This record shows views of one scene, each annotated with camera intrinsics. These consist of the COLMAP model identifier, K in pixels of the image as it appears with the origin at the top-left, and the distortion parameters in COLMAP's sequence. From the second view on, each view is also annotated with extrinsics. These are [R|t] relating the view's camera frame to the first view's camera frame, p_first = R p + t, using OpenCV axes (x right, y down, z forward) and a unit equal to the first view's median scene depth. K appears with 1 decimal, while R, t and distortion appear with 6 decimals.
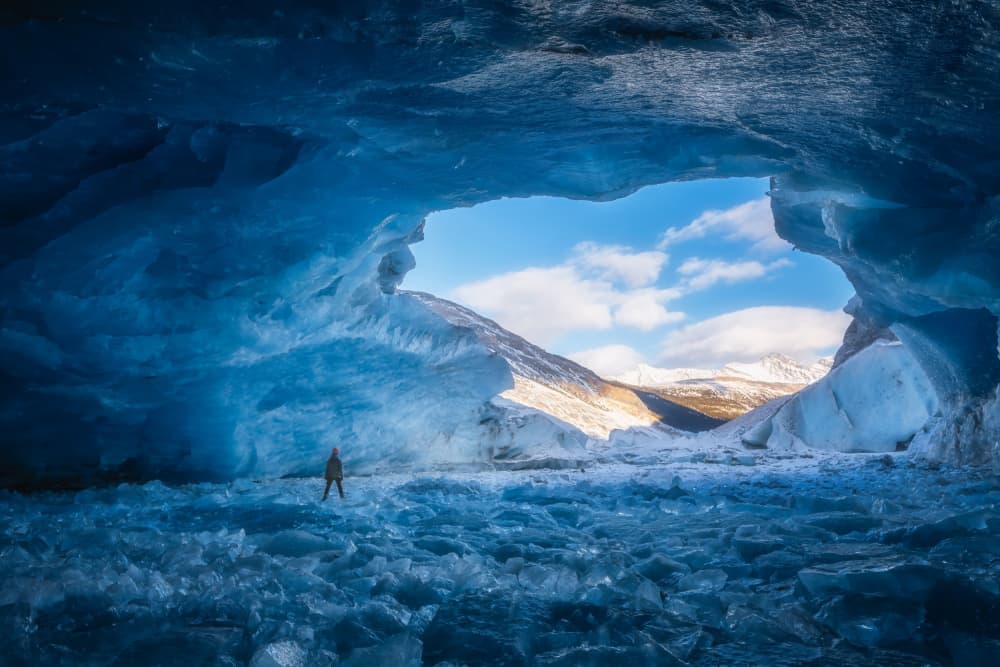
lens RADIAL K [[672.7, 0, 468.0], [0, 672.7, 333.7], [0, 0, 1]] dist [0.022923, 0.003604]
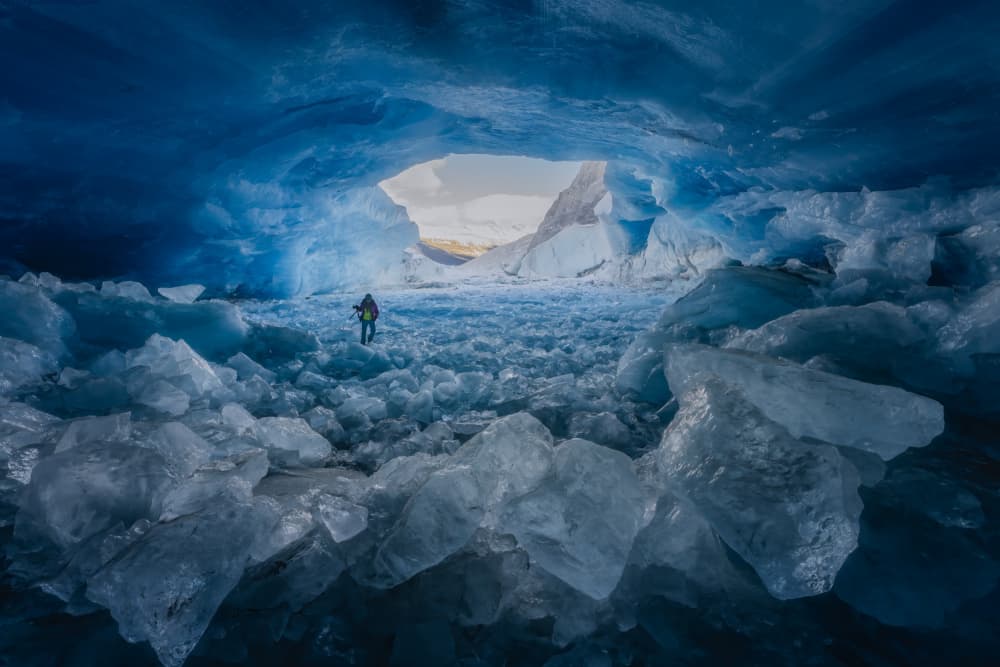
lens RADIAL K [[403.3, 0, 496.2], [0, 403.3, 335.6], [0, 0, 1]] dist [-0.026148, 0.001776]
pose [[0.903454, -0.060690, 0.424367, -0.295458], [-0.076322, 0.951341, 0.298538, -0.023590], [-0.421836, -0.302104, 0.854861, -0.076899]]
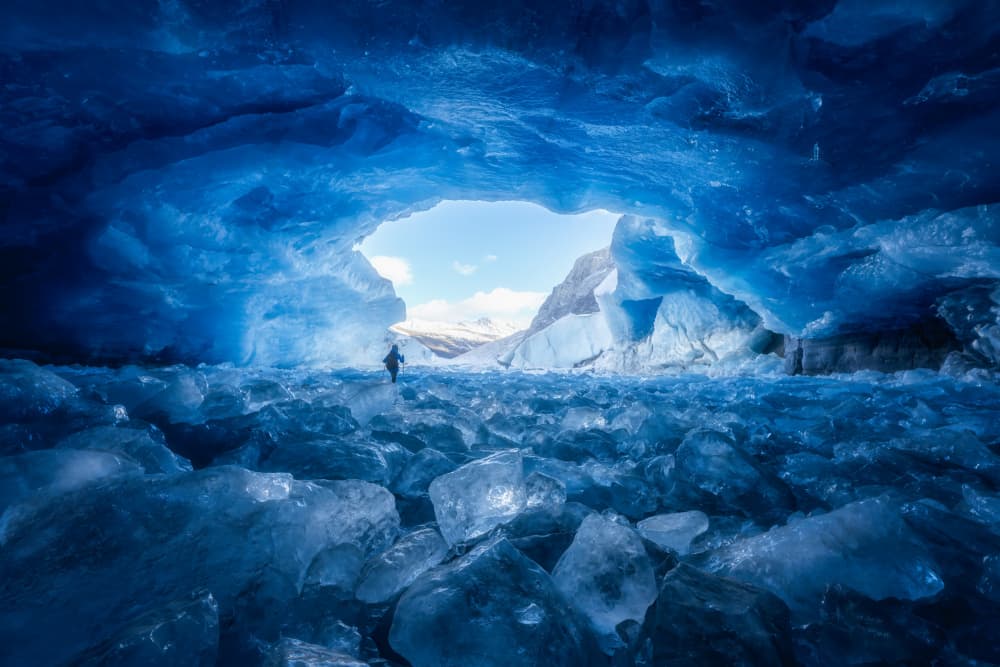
lens RADIAL K [[403.3, 0, 495.4], [0, 403.3, 335.3], [0, 0, 1]] dist [-0.026148, 0.001776]
pose [[0.895876, 0.067783, 0.439103, -0.224159], [-0.107928, 0.991893, 0.067085, 0.036819], [-0.430996, -0.107491, 0.895929, 0.052406]]
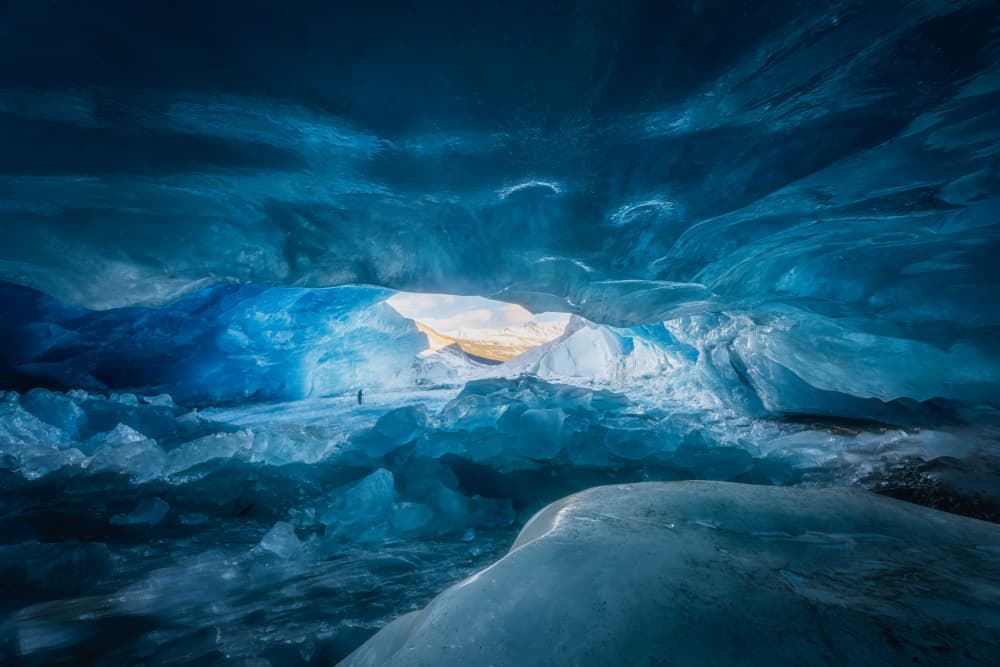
lens RADIAL K [[403.3, 0, 494.7], [0, 403.3, 333.4], [0, 0, 1]] dist [-0.026148, 0.001776]
pose [[0.943997, 0.017071, 0.329511, -0.195628], [-0.038650, 0.997507, 0.059050, -0.058022], [-0.327681, -0.068479, 0.942303, -0.232050]]
